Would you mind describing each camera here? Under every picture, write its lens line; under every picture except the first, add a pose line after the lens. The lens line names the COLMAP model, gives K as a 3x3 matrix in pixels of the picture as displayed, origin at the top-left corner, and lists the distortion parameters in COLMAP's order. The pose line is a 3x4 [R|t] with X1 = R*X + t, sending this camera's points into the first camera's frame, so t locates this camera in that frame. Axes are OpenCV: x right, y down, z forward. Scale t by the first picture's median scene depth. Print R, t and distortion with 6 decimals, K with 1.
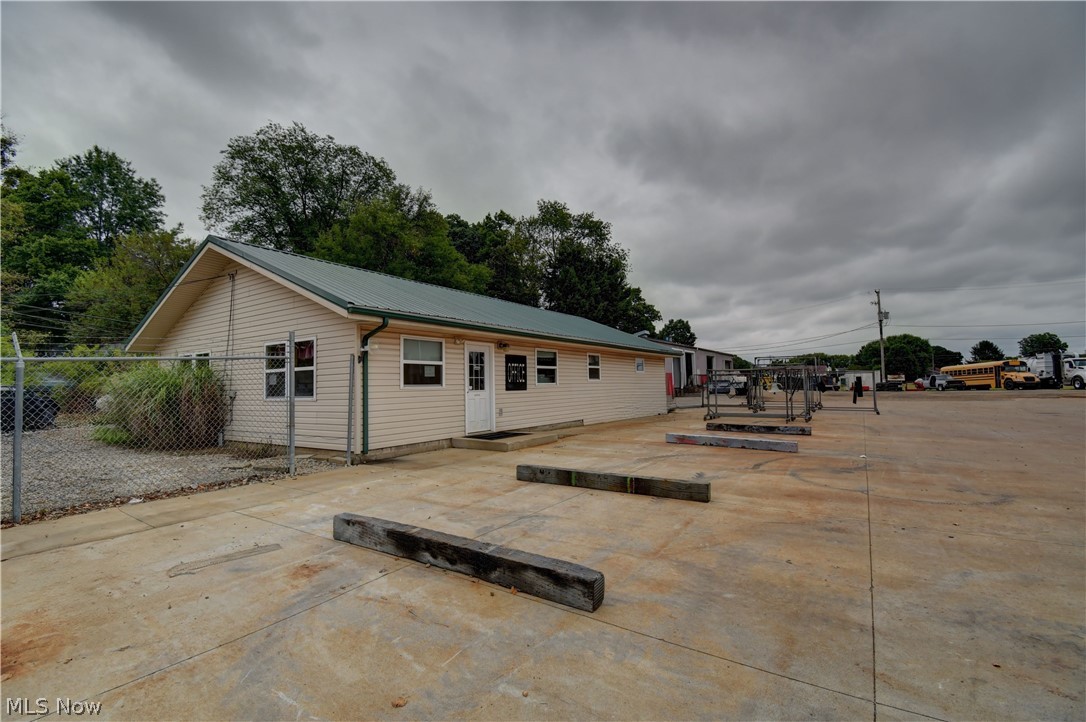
lens RADIAL K [[479.7, 0, 545.6], [0, 479.7, 362.4], [0, 0, 1]] dist [-0.030987, -0.001423]
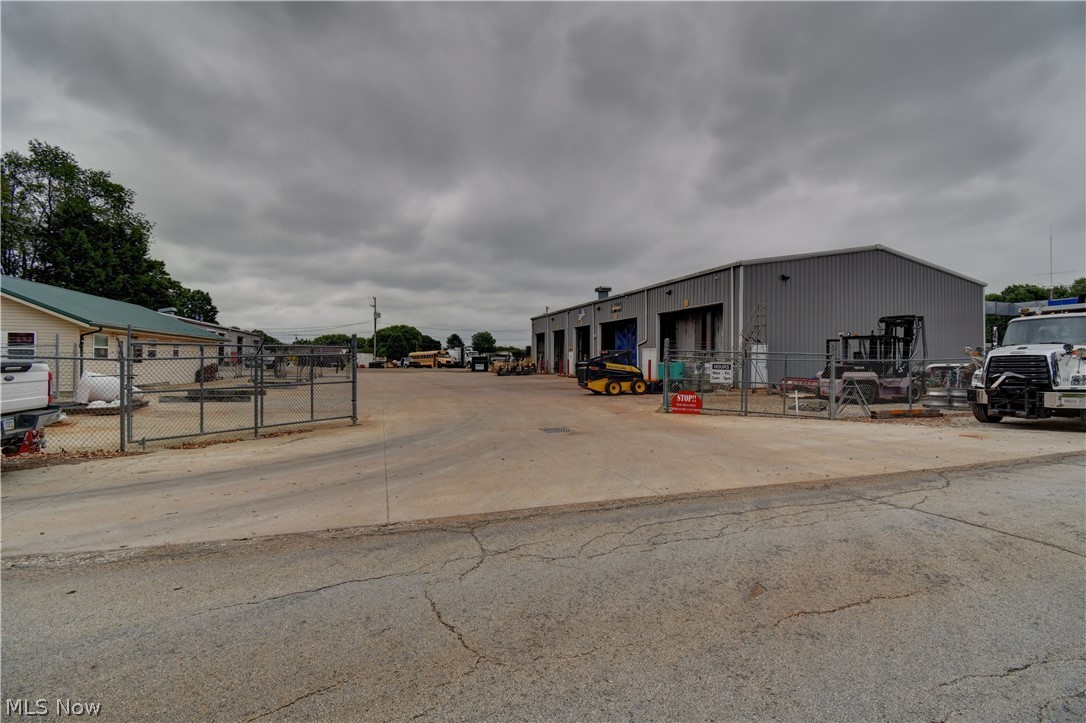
lens RADIAL K [[479.7, 0, 544.7], [0, 479.7, 361.7], [0, 0, 1]] dist [-0.030987, -0.001423]
pose [[0.604340, 0.017955, 0.796524, -0.112424], [-0.053870, 0.998379, 0.018367, -0.012140], [-0.794903, -0.054008, 0.604328, -0.256976]]
